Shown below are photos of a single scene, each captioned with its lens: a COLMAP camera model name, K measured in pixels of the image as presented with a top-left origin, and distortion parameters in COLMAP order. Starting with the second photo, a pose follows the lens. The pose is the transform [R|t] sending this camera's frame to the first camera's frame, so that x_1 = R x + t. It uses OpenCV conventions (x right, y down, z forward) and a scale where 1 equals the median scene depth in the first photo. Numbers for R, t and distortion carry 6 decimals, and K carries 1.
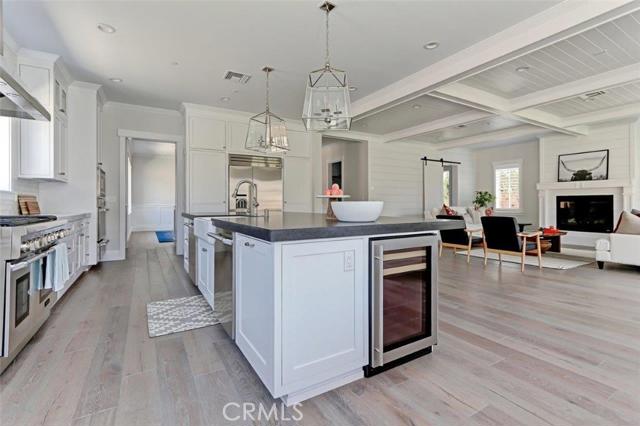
lens RADIAL K [[292.6, 0, 321.5], [0, 292.6, 205.1], [0, 0, 1]] dist [-0.003327, -0.000212]
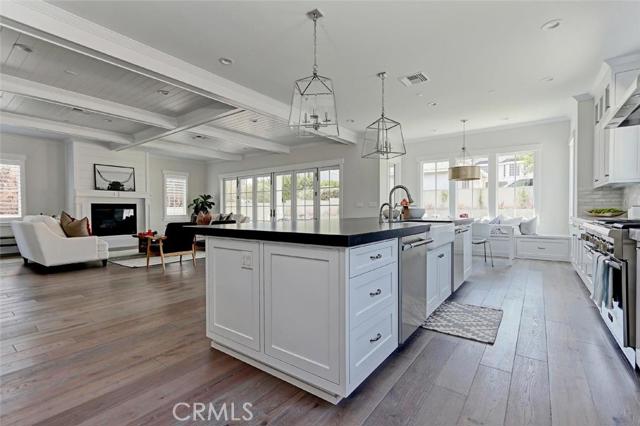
lens RADIAL K [[300.2, 0, 308.9], [0, 300.2, 215.9], [0, 0, 1]] dist [-0.001489, -0.000266]
pose [[-0.359031, -0.012886, 0.933237, -0.491365], [0.005545, 0.999858, 0.015939, 0.000585], [-0.933309, 0.010898, -0.358908, 0.738350]]
